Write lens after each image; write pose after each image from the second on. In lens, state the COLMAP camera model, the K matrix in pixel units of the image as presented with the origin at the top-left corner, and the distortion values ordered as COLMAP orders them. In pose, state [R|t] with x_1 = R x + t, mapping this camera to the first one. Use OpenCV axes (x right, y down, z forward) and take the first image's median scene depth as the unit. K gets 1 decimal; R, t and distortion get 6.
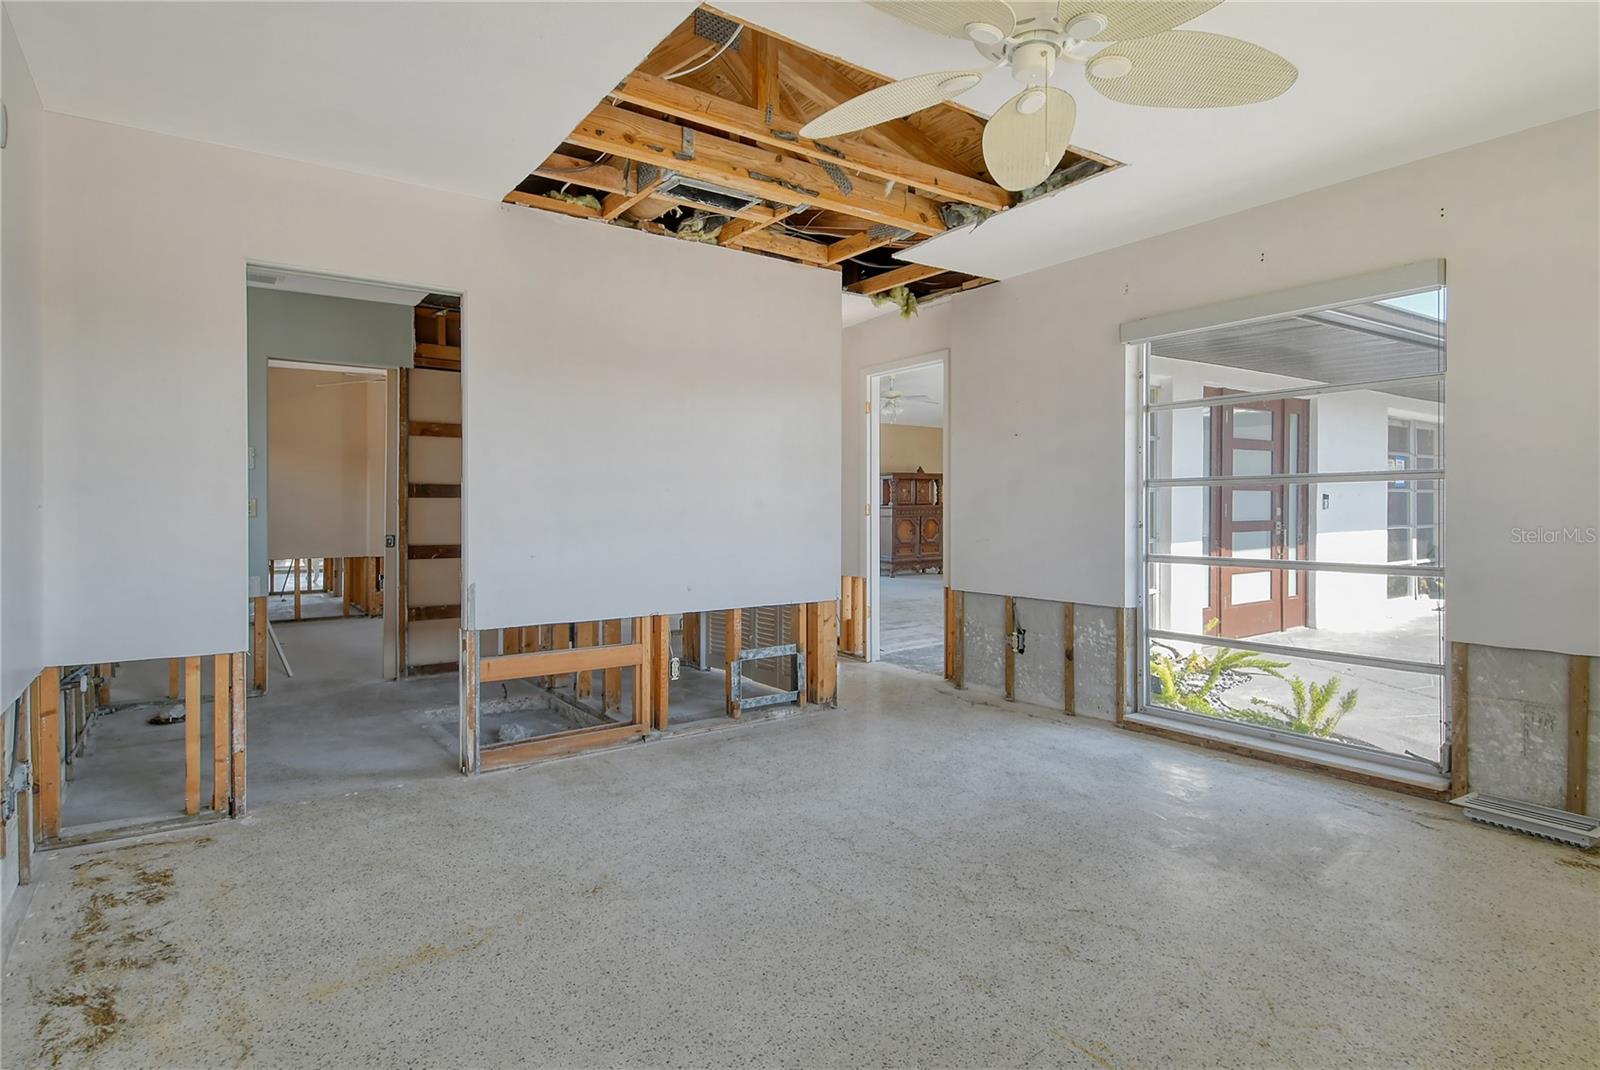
lens RADIAL K [[845.1, 0, 796.3], [0, 845.1, 524.4], [0, 0, 1]] dist [0.003152, -0.012065]
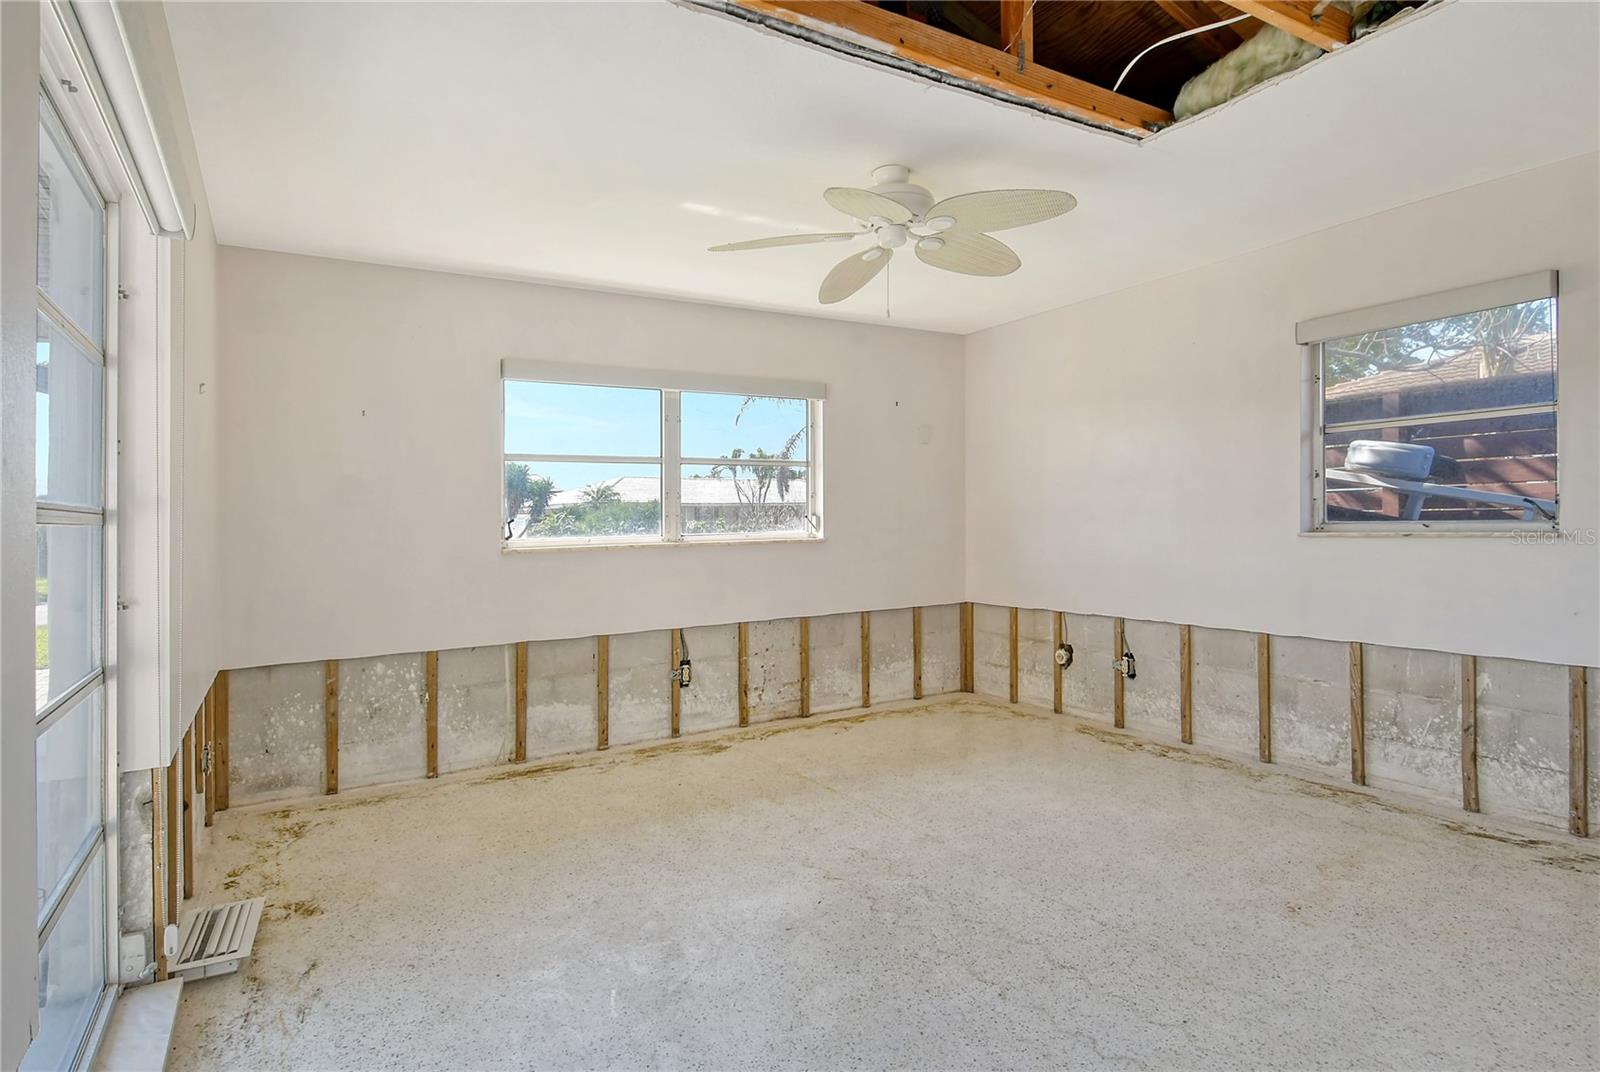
lens RADIAL K [[845.1, 0, 800.9], [0, 845.1, 535.6], [0, 0, 1]] dist [0.003152, -0.012065]
pose [[-0.996641, 0.030040, 0.076189, 0.291820], [0.032925, 0.998777, 0.036896, -0.078342], [-0.074987, 0.039281, -0.996411, 2.309008]]
